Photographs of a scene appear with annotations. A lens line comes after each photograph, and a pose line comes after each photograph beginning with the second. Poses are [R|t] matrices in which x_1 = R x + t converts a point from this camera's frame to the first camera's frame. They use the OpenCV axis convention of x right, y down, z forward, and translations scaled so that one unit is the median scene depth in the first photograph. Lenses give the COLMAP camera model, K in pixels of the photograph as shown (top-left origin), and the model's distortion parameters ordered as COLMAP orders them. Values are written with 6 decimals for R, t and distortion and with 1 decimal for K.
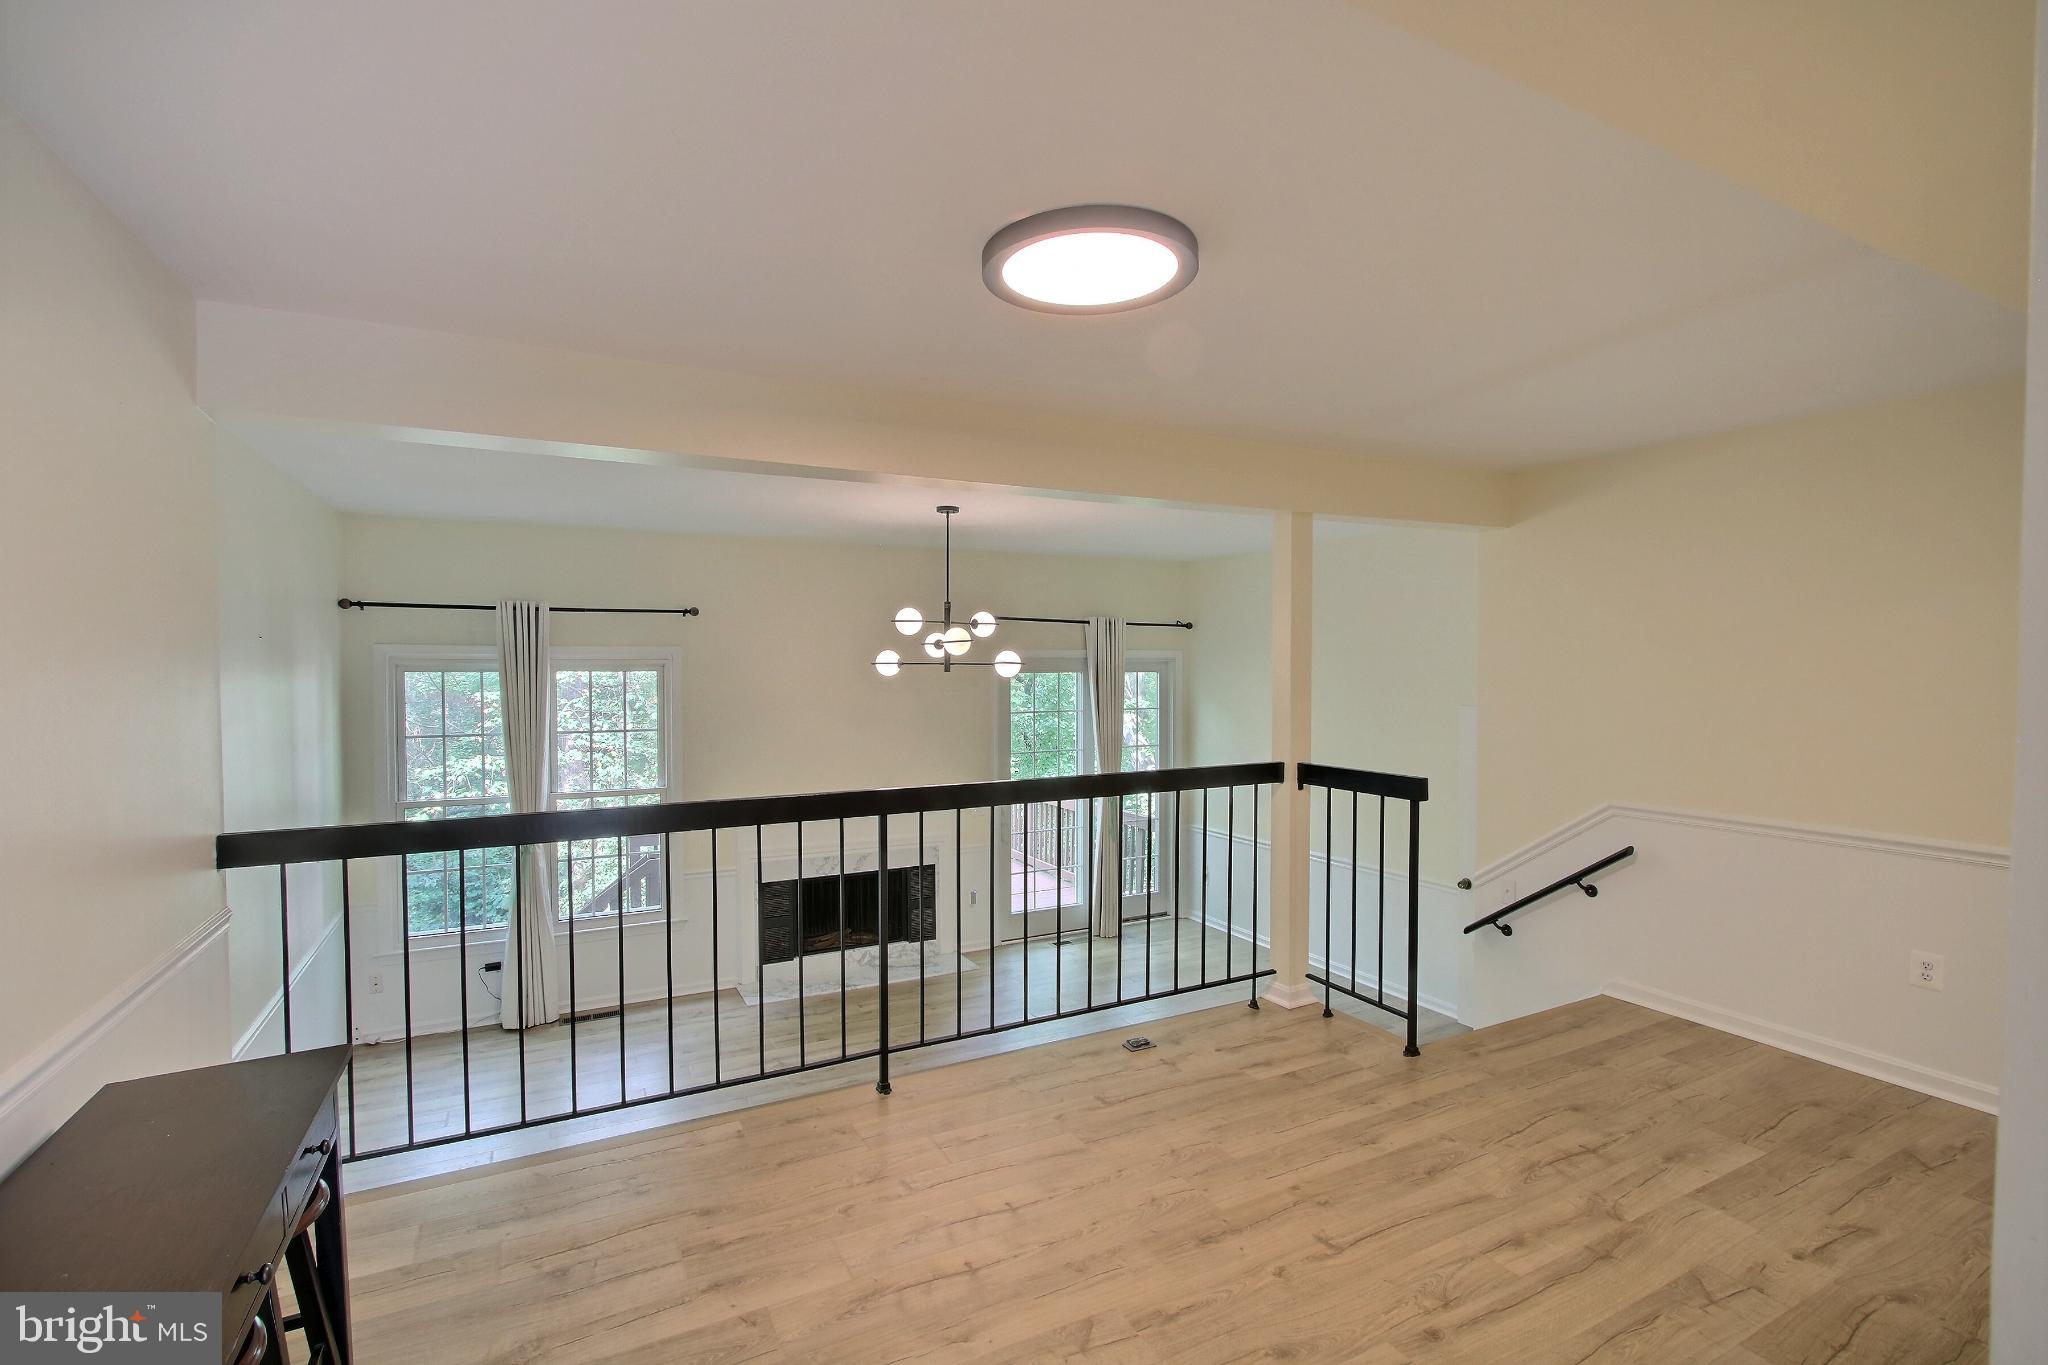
lens RADIAL K [[939.6, 0, 1027.0], [0, 939.6, 678.0], [0, 0, 1]] dist [-0.014583, 0.002091]
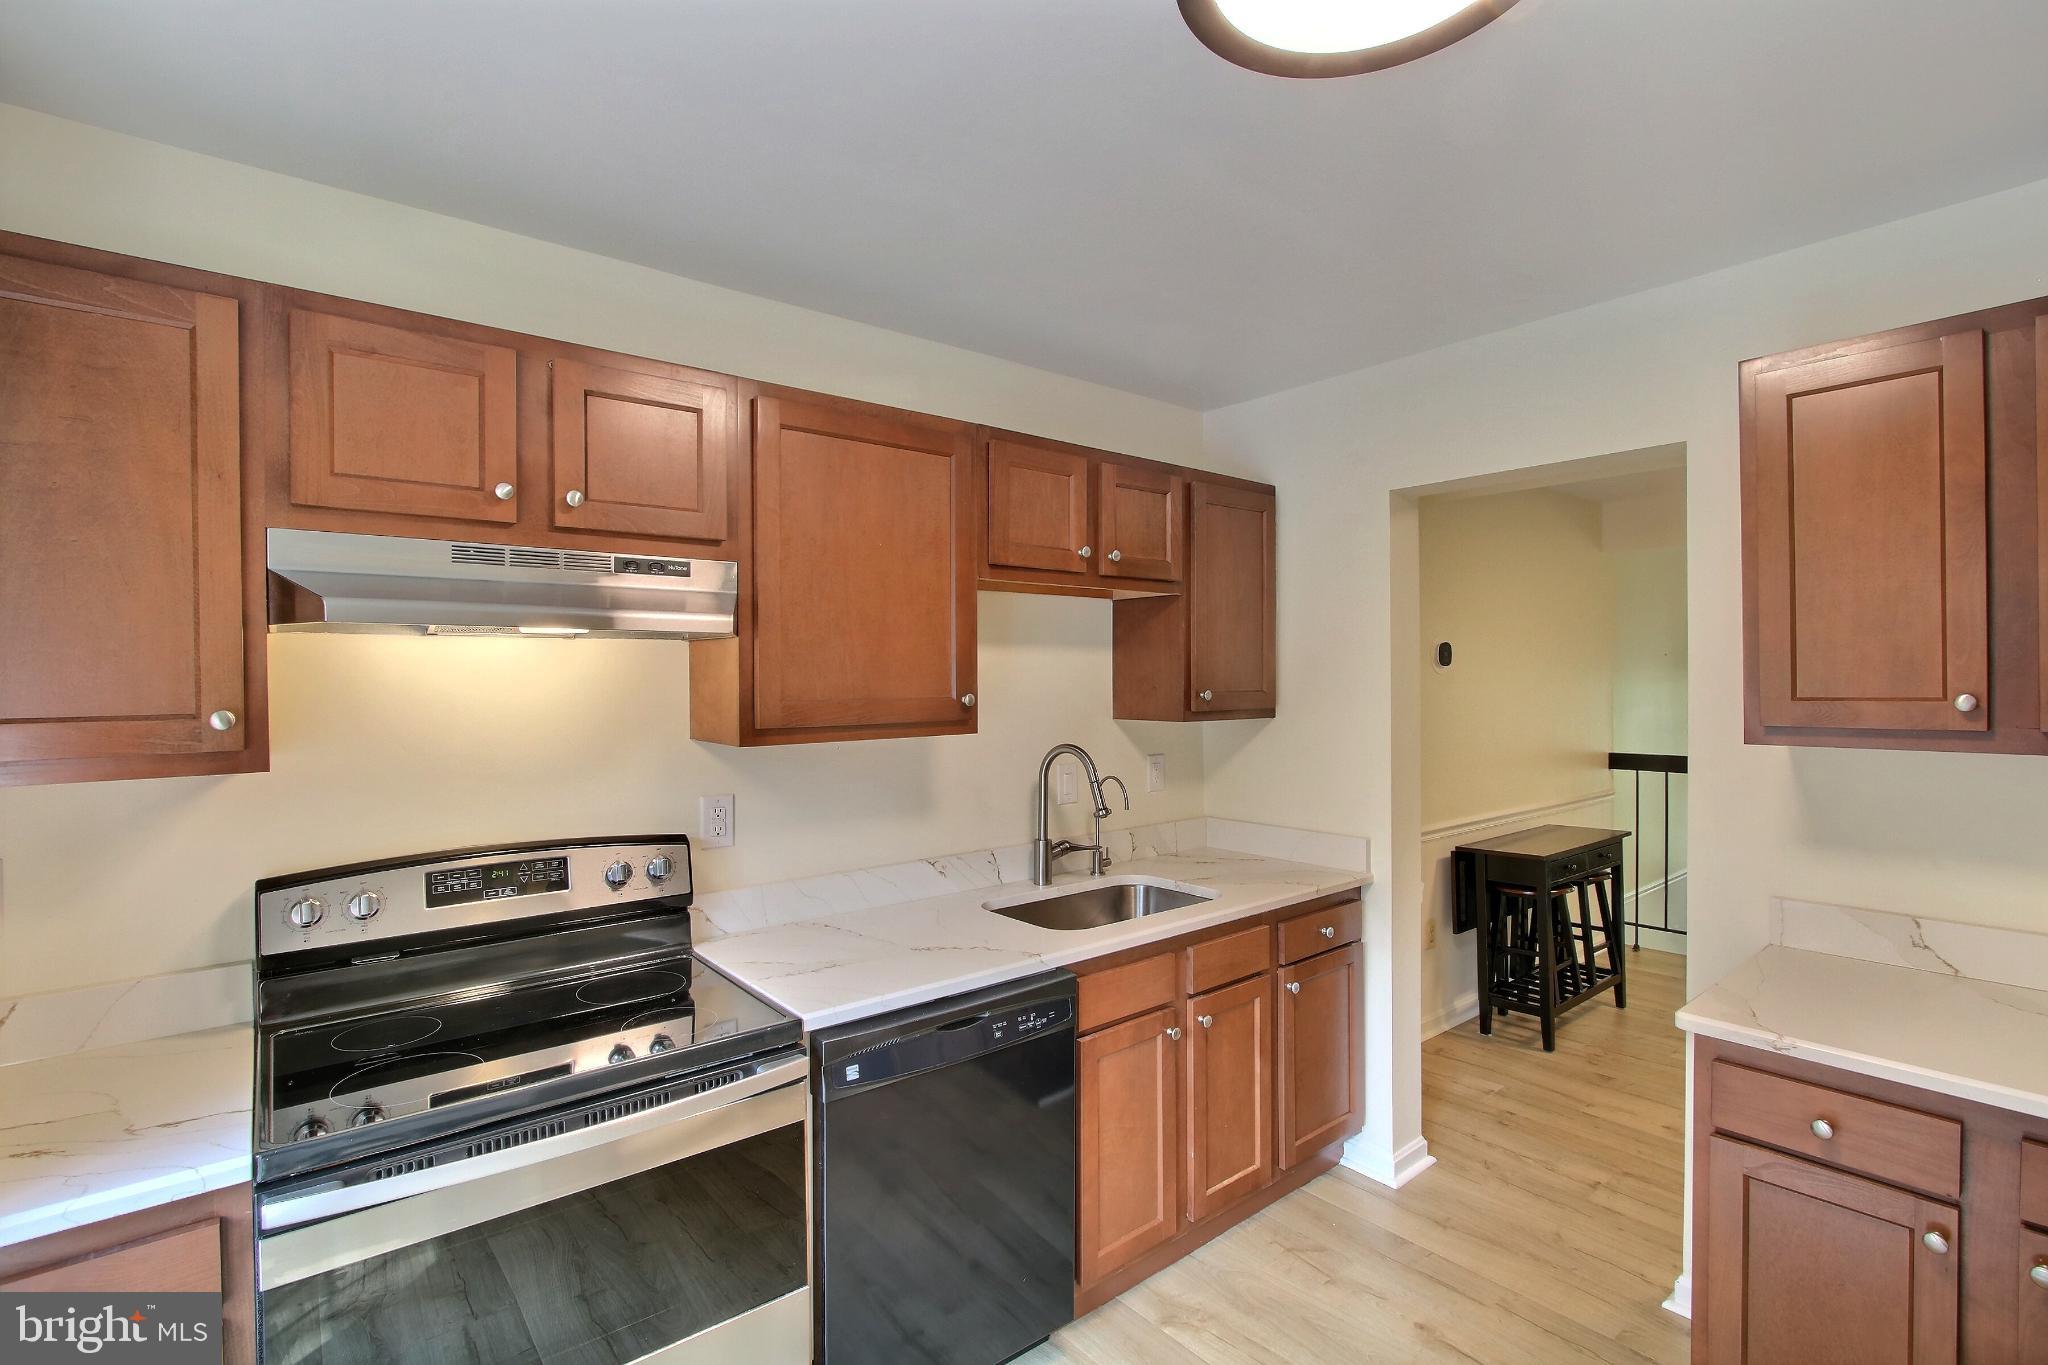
lens RADIAL K [[939.6, 0, 1022.7], [0, 939.6, 675.1], [0, 0, 1]] dist [-0.014583, 0.002091]
pose [[0.193768, 0.001699, -0.981046, 0.645379], [-0.009048, 0.999959, -0.000055, 0.005093], [0.981006, 0.008887, 0.193775, -0.484806]]
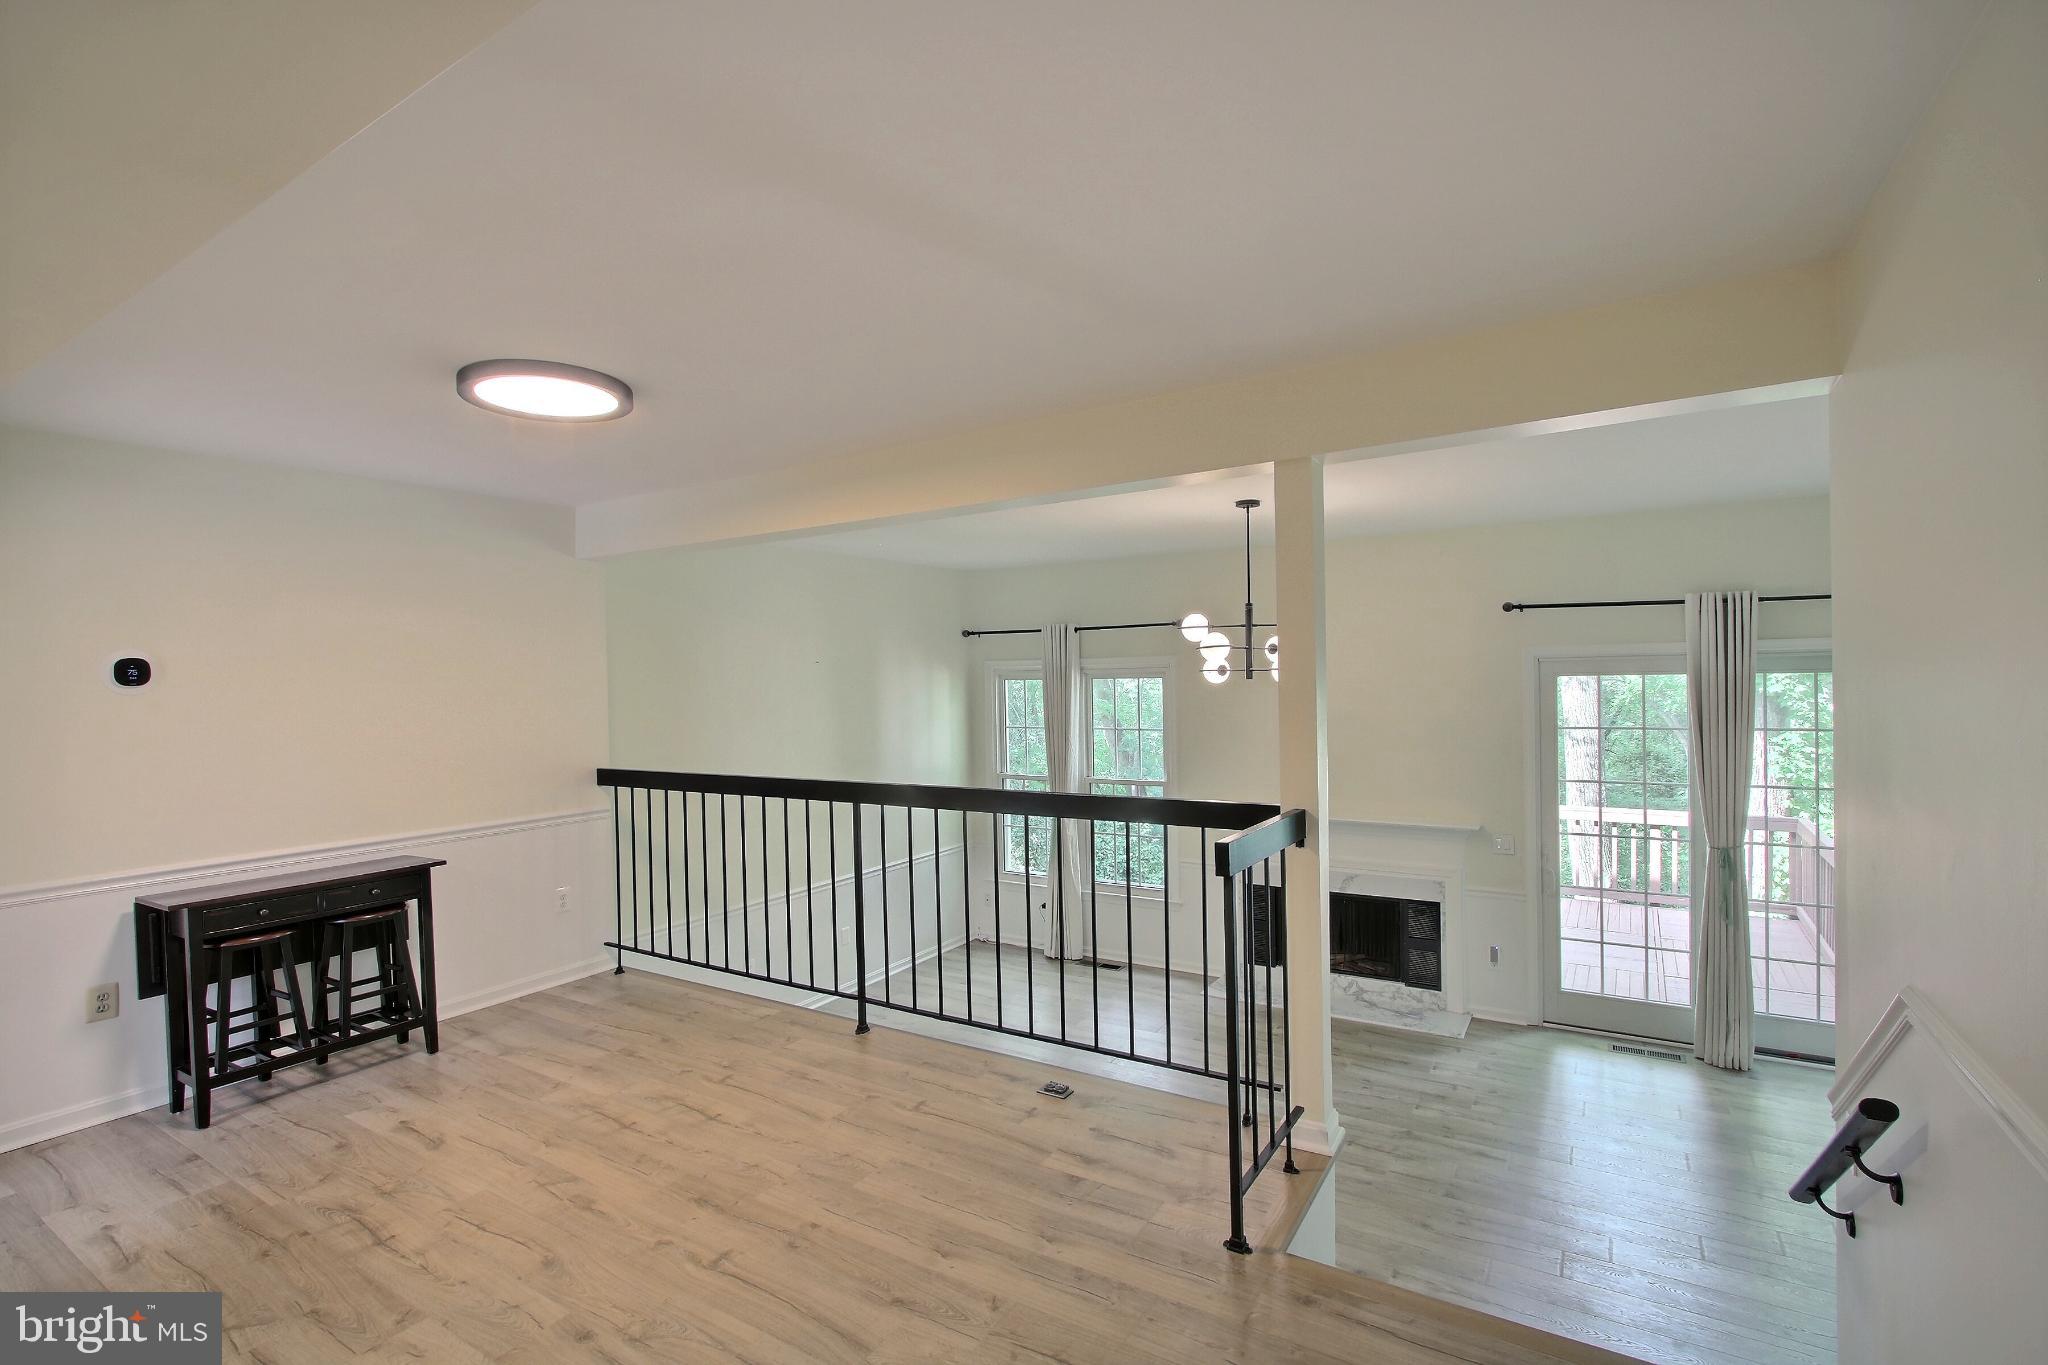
lens RADIAL K [[939.6, 0, 1035.9], [0, 939.6, 685.7], [0, 0, 1]] dist [-0.014583, 0.002091]
pose [[0.508316, 0.000170, -0.861171, 0.923244], [0.007023, 0.999966, 0.004343, -0.009183], [0.861142, -0.008256, 0.508297, 0.534751]]
